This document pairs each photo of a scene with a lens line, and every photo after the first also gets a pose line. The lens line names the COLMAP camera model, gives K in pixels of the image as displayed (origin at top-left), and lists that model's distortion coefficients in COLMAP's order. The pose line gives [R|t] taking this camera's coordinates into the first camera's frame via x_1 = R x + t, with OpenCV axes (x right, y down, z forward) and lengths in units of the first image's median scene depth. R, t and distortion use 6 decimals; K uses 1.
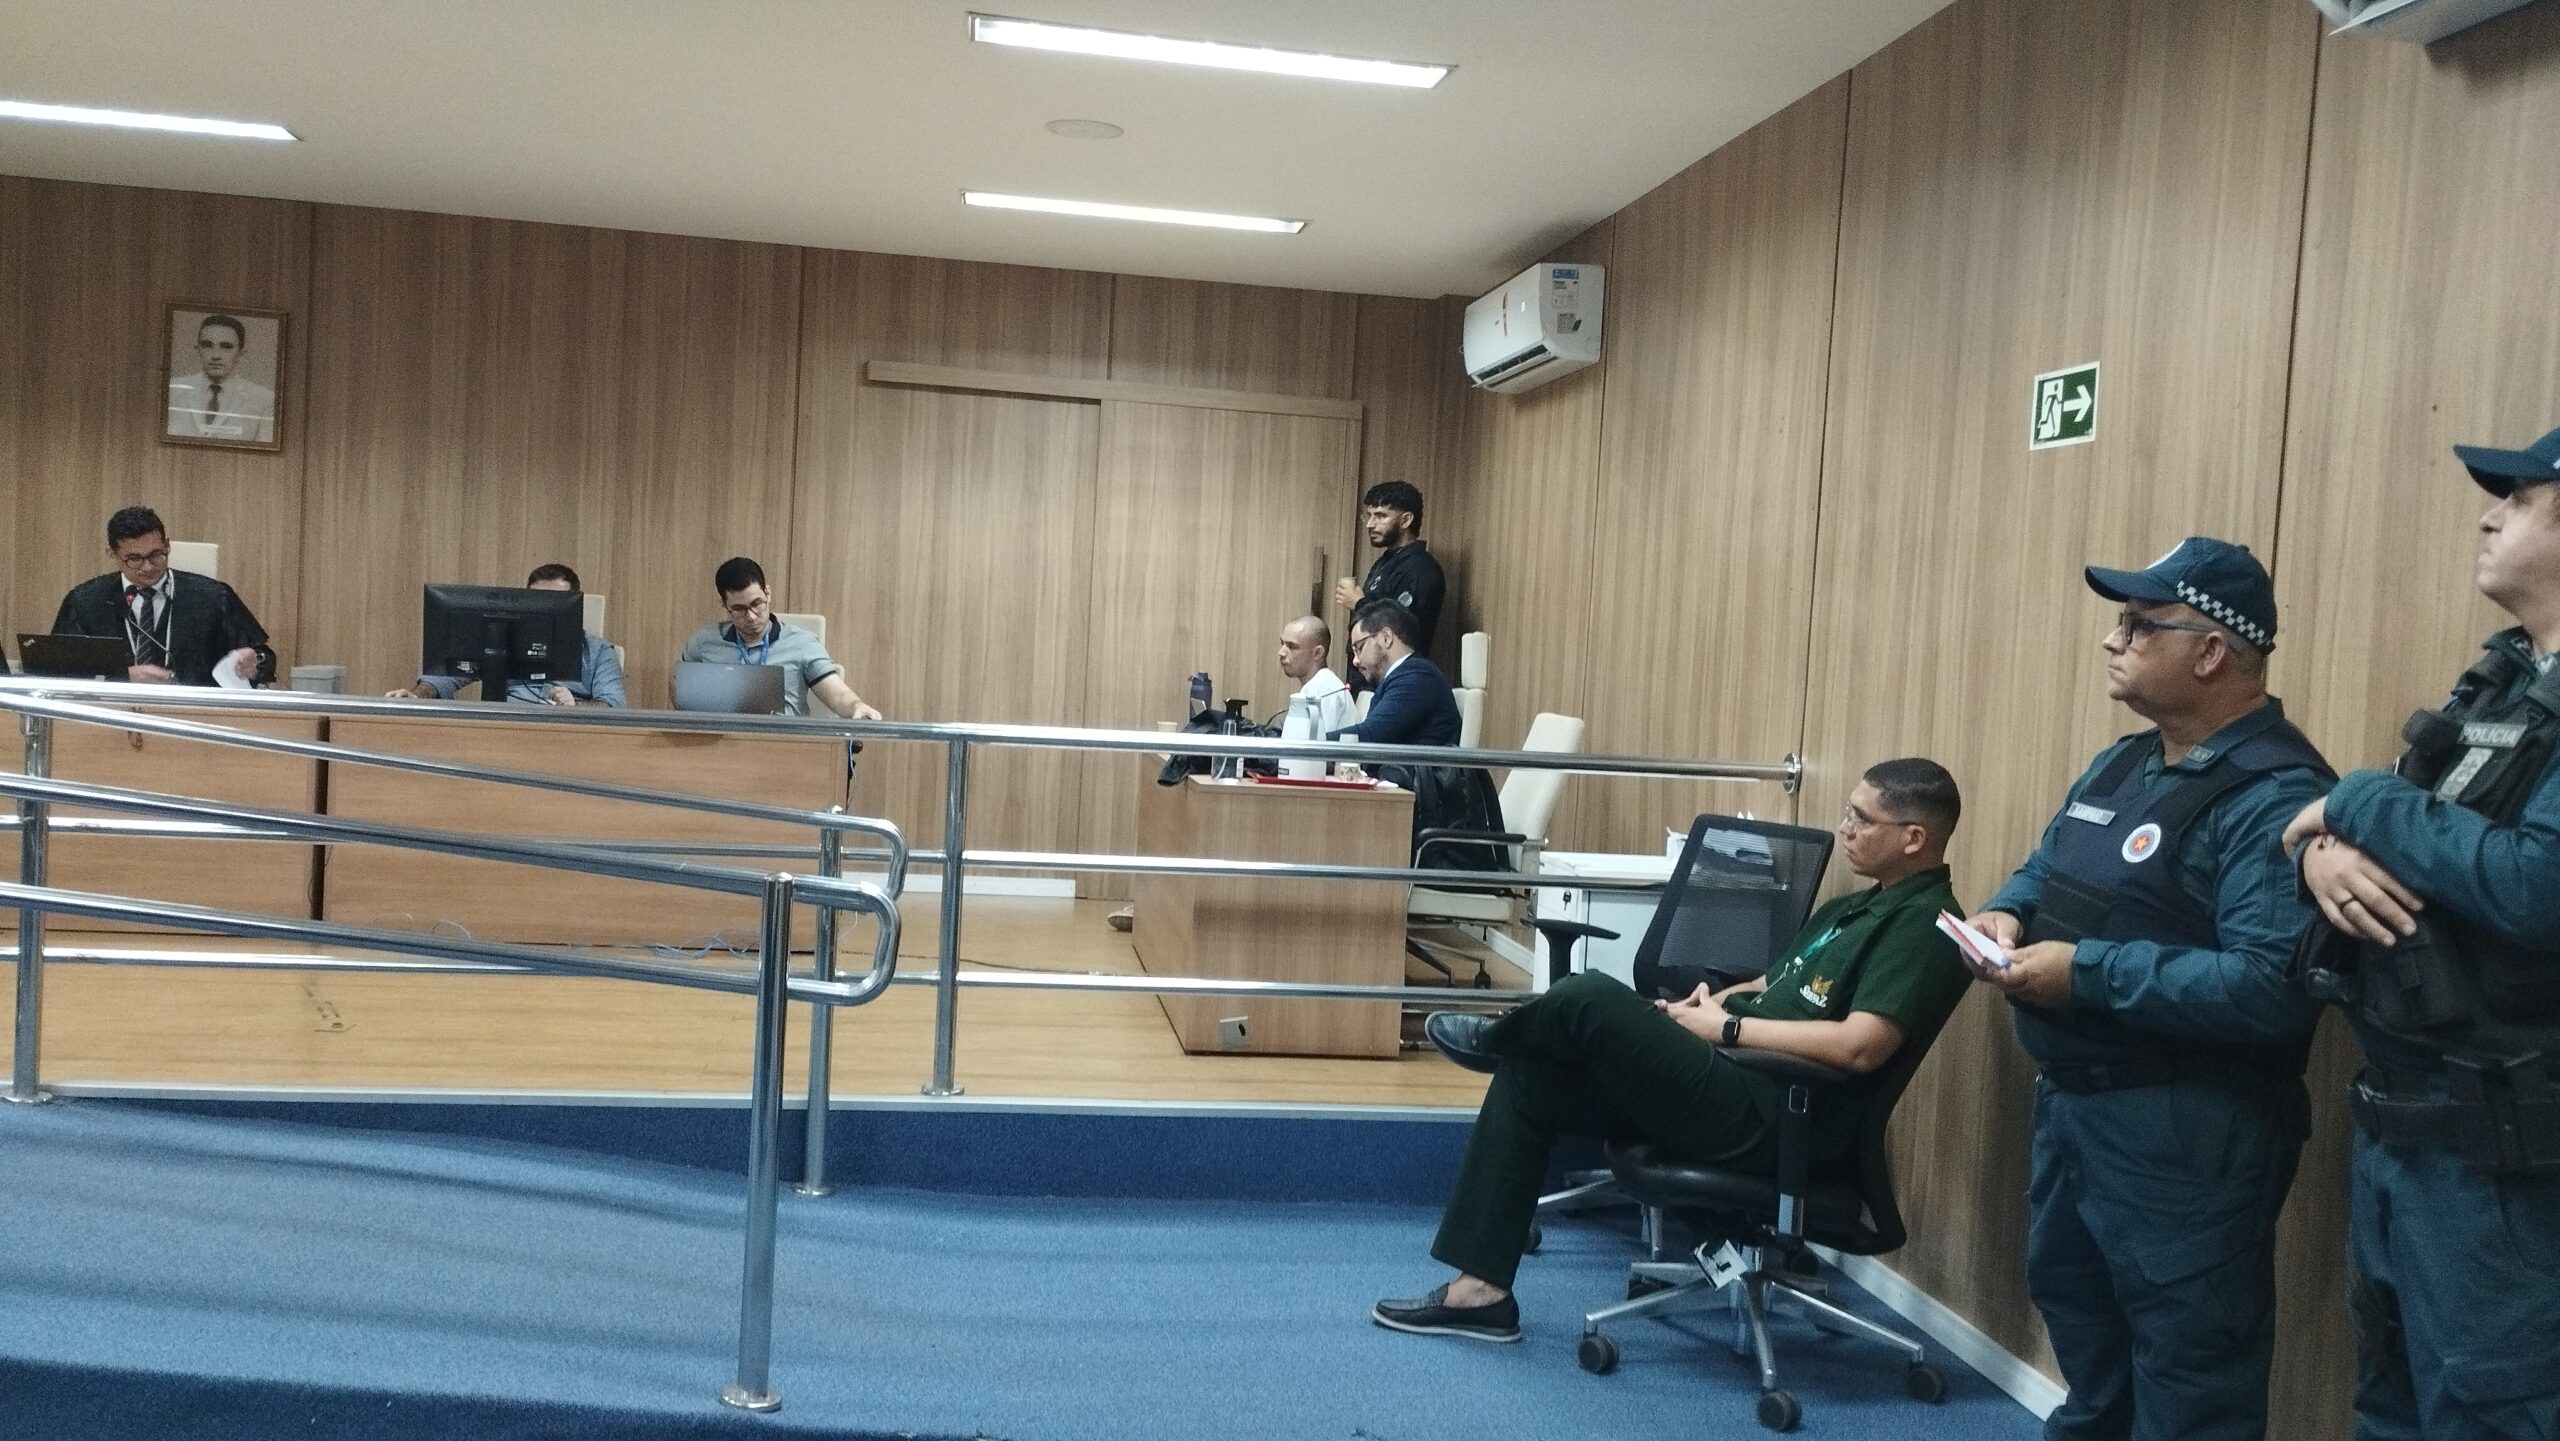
lens RADIAL K [[2100.1, 0, 1280.0], [0, 2100.1, 720.5], [0, 0, 1]] dist [0.040298, -0.002958]
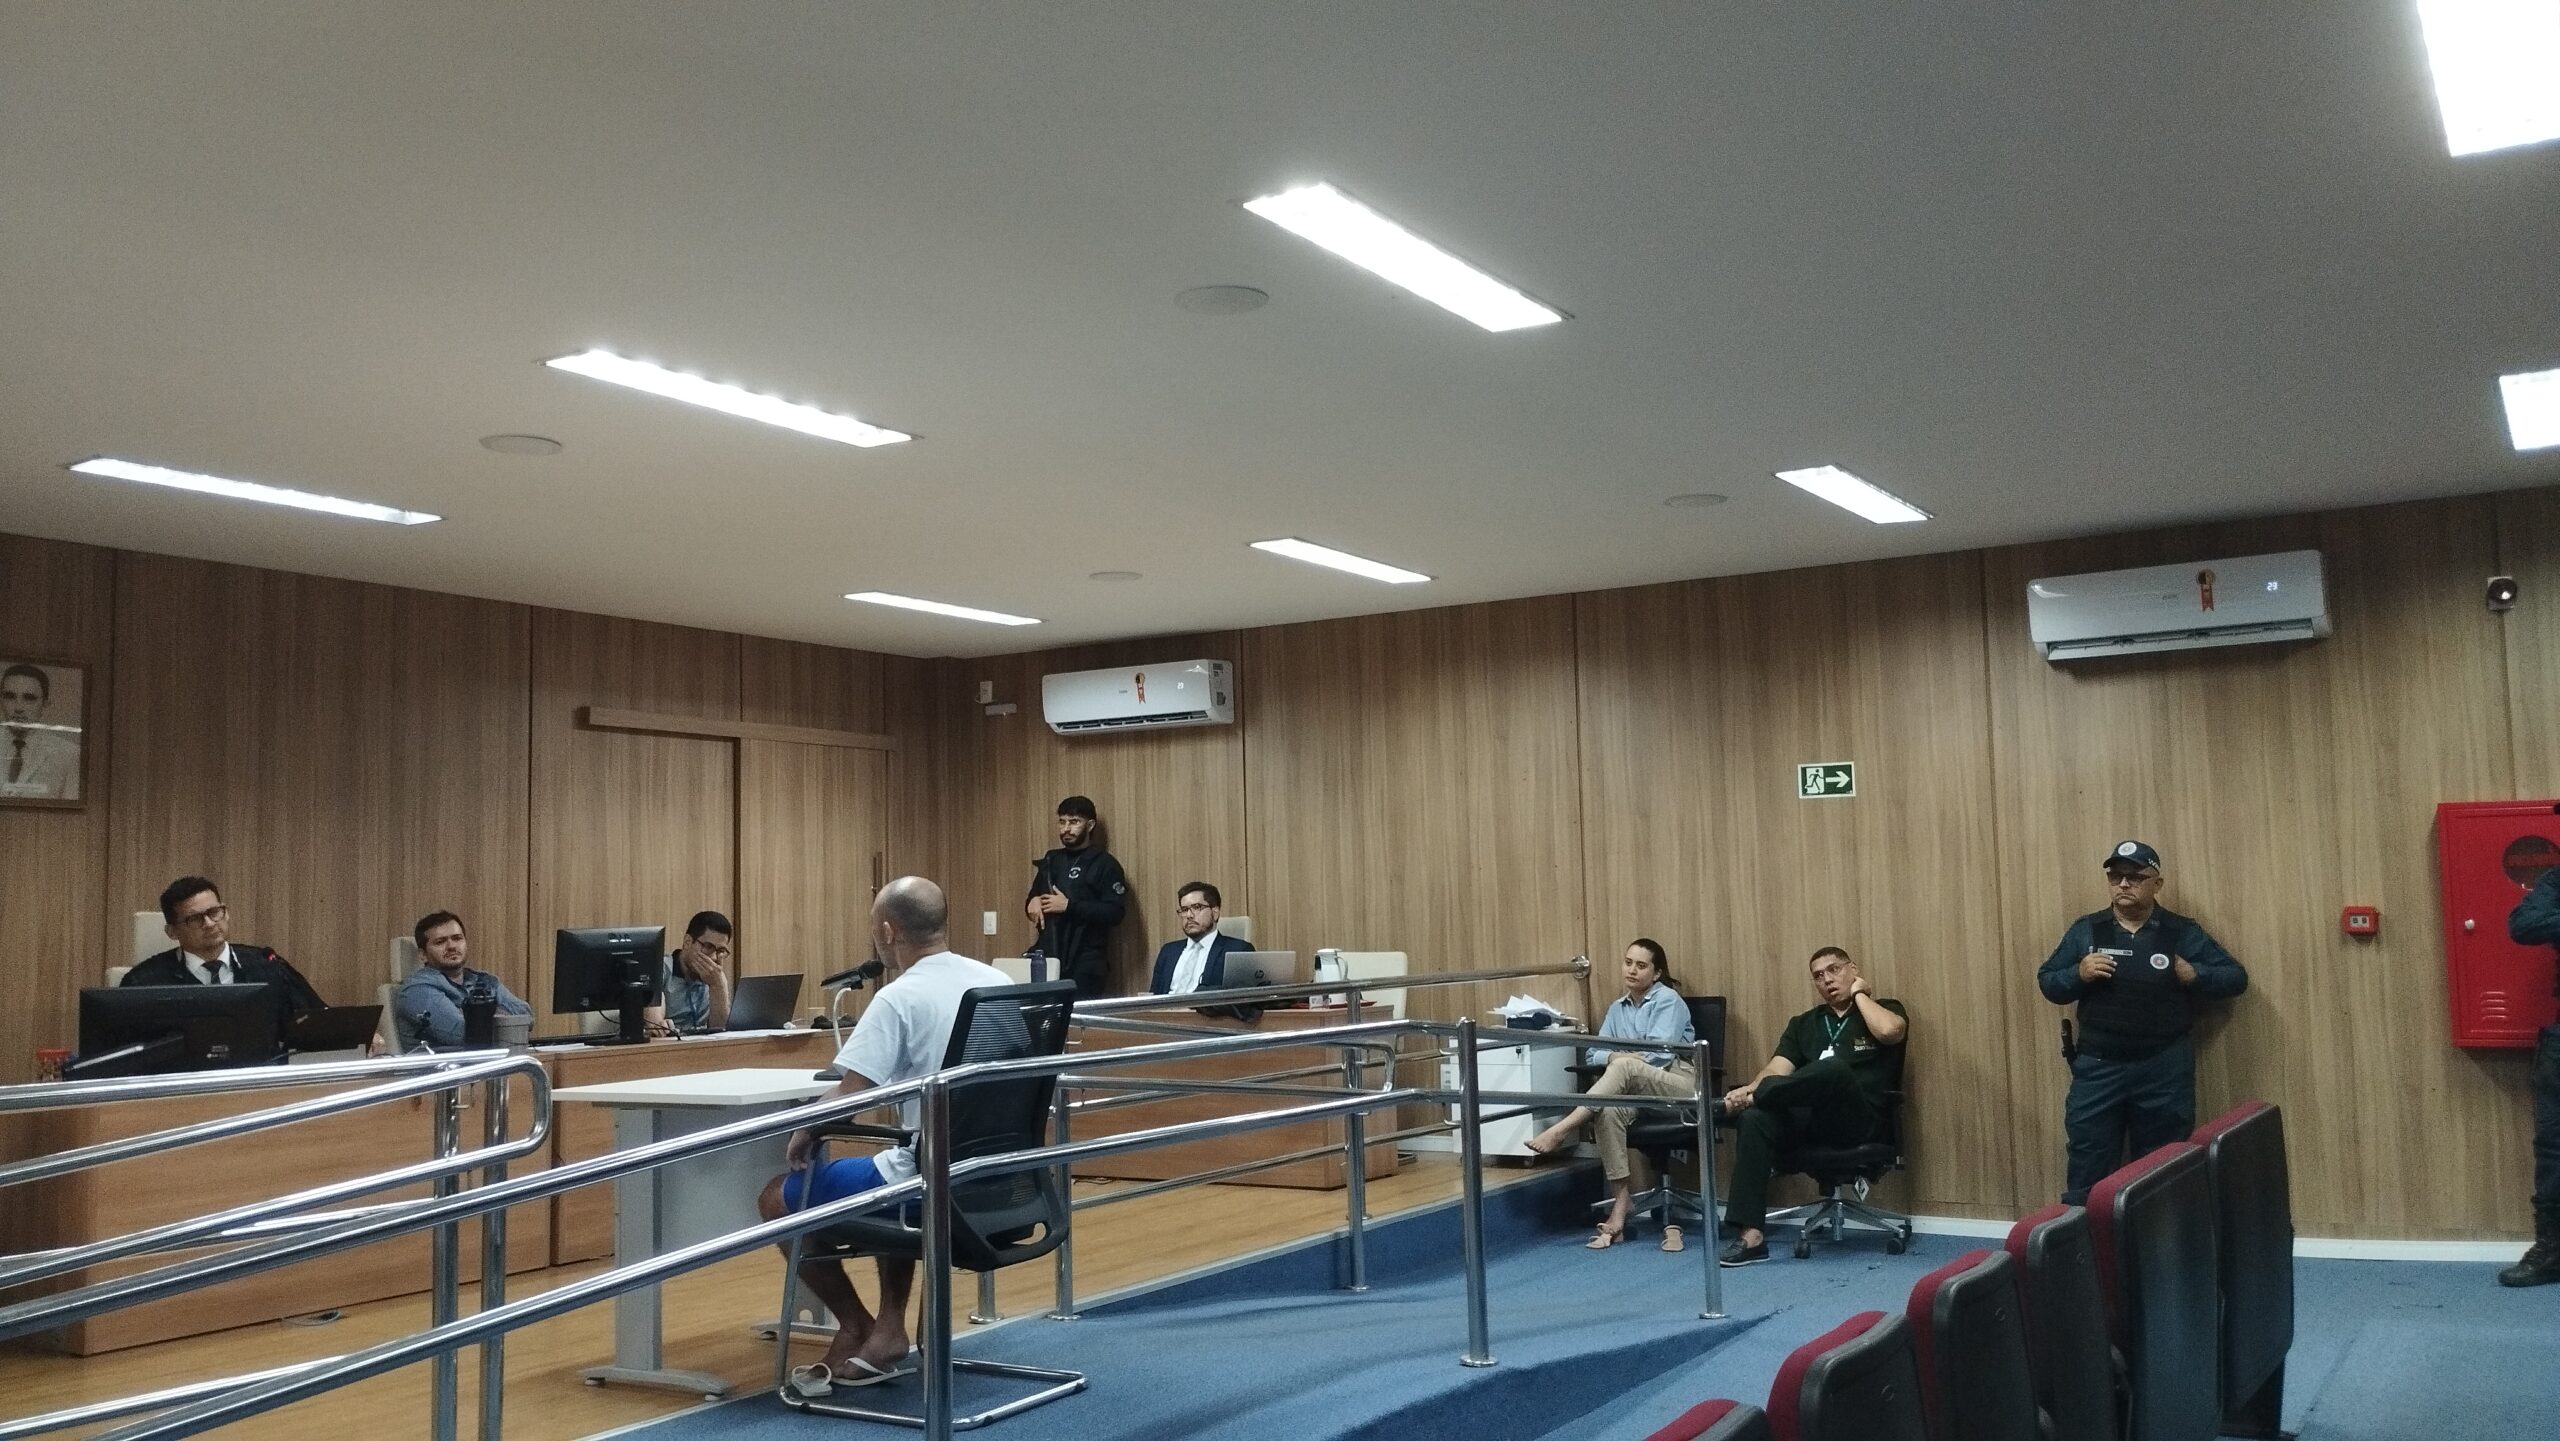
lens RADIAL K [[2100.1, 0, 1280.0], [0, 2100.1, 720.5], [0, 0, 1]] dist [0.040298, -0.002958]
pose [[0.632520, -0.002605, 0.774540, -0.842209], [0.092247, 0.993130, -0.071992, -0.049351], [-0.769031, 0.116985, 0.628415, 0.009280]]
